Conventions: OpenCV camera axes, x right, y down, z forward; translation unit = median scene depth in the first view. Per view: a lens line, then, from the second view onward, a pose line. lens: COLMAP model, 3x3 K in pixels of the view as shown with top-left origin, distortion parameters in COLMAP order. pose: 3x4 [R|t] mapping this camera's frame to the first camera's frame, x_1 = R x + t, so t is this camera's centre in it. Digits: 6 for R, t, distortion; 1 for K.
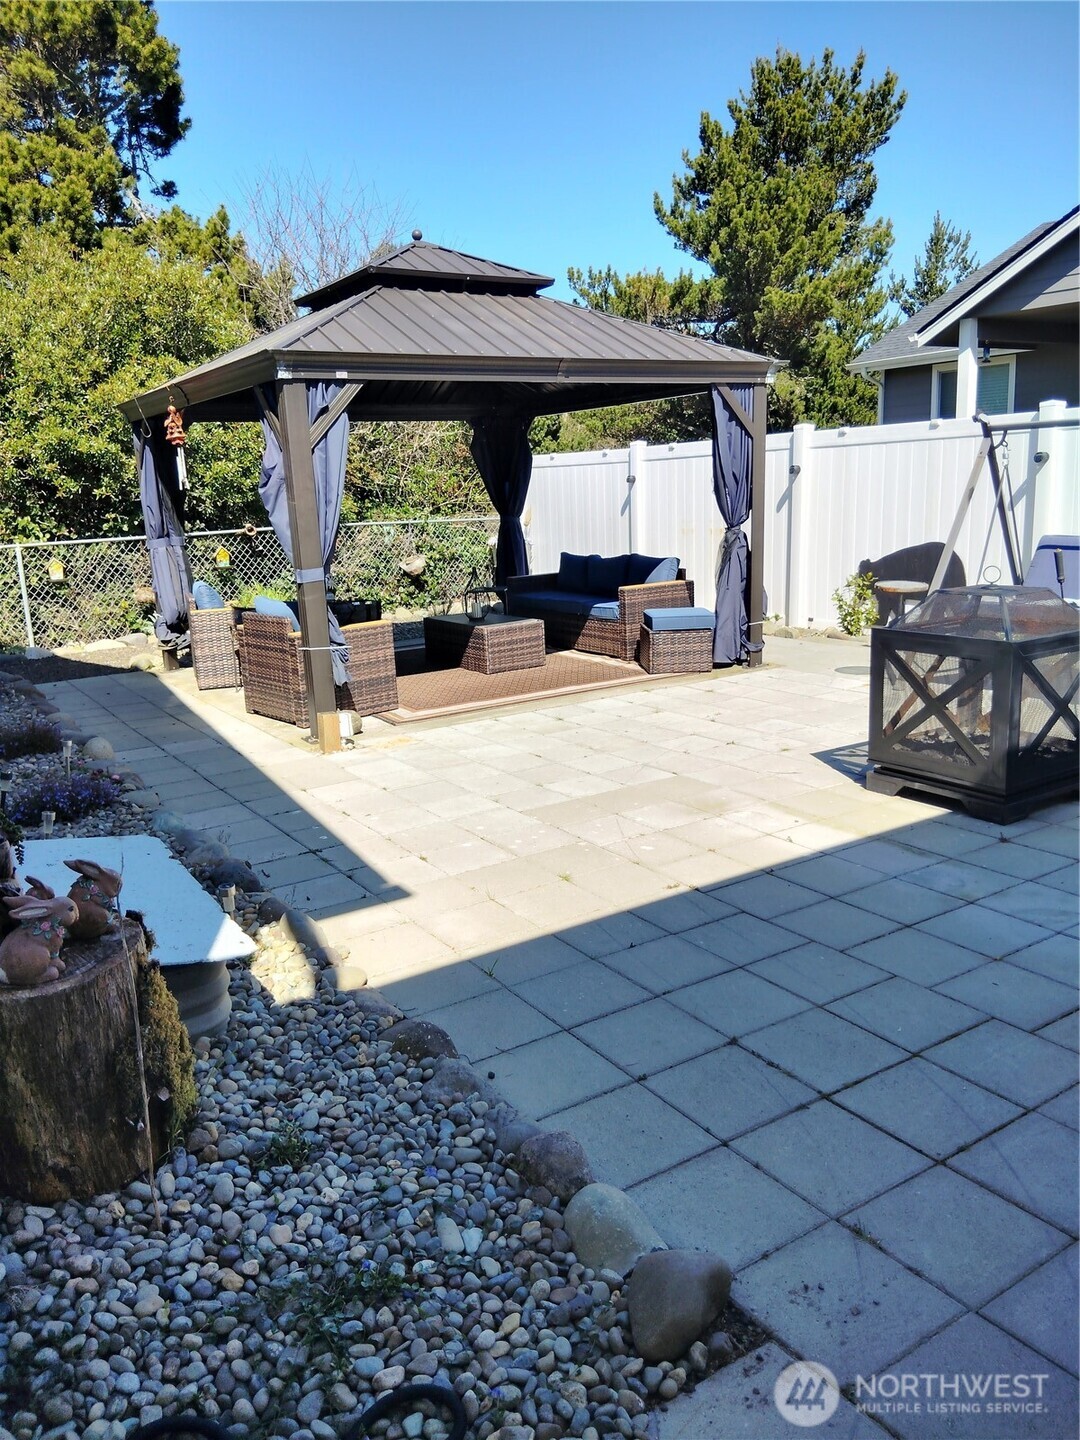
lens RADIAL K [[1104.3, 0, 514.1], [0, 1104.3, 737.9], [0, 0, 1]] dist [0.072122, -0.130404]
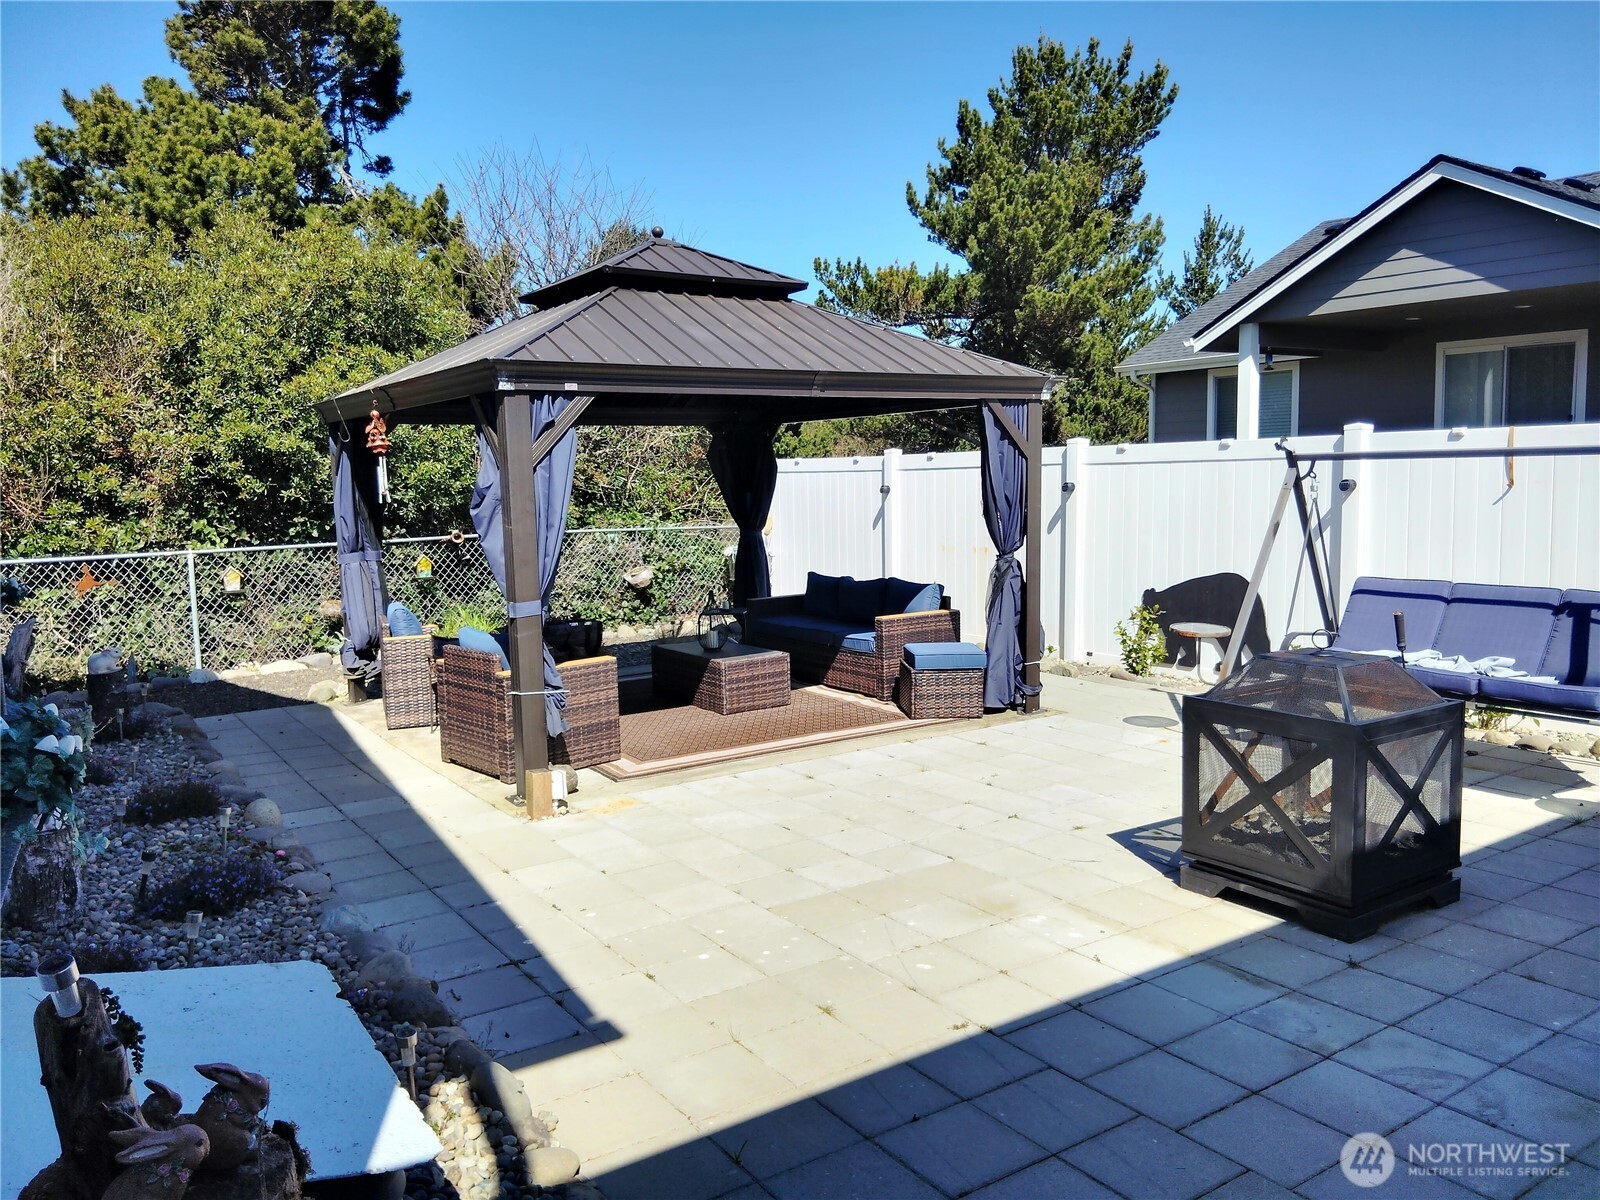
lens RADIAL K [[1227.0, 0, 771.8], [0, 1227.0, 616.7], [0, 0, 1]] dist [0.072122, -0.130404]
pose [[0.999584, 0.018301, 0.022279, -0.008585], [-0.015751, 0.993840, -0.109701, -0.025603], [-0.024150, 0.109305, 0.993715, 0.028255]]
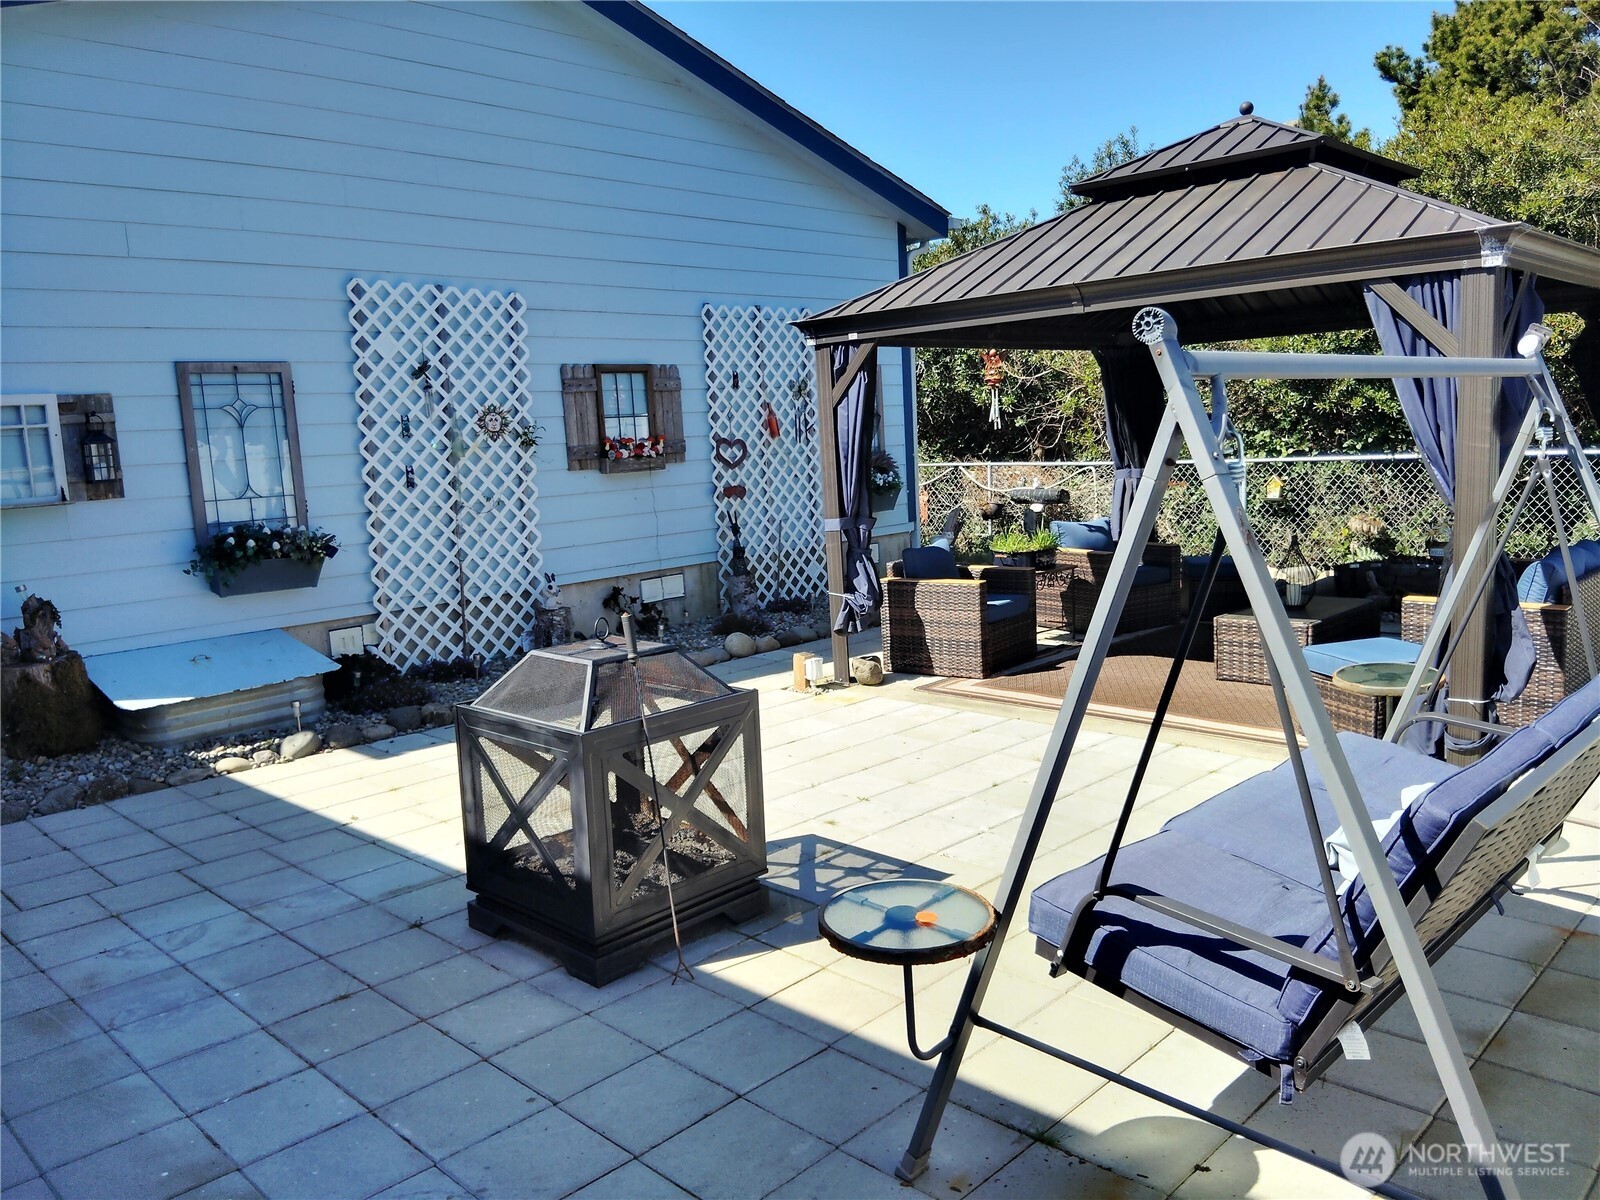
lens RADIAL K [[1227.0, 0, 807.8], [0, 1227.0, 610.7], [0, 0, 1]] dist [0.072122, -0.130404]
pose [[0.223921, 0.176661, -0.958463, 0.612742], [-0.180558, 0.973930, 0.137329, -0.145677], [0.957736, 0.142307, 0.249981, 0.454242]]
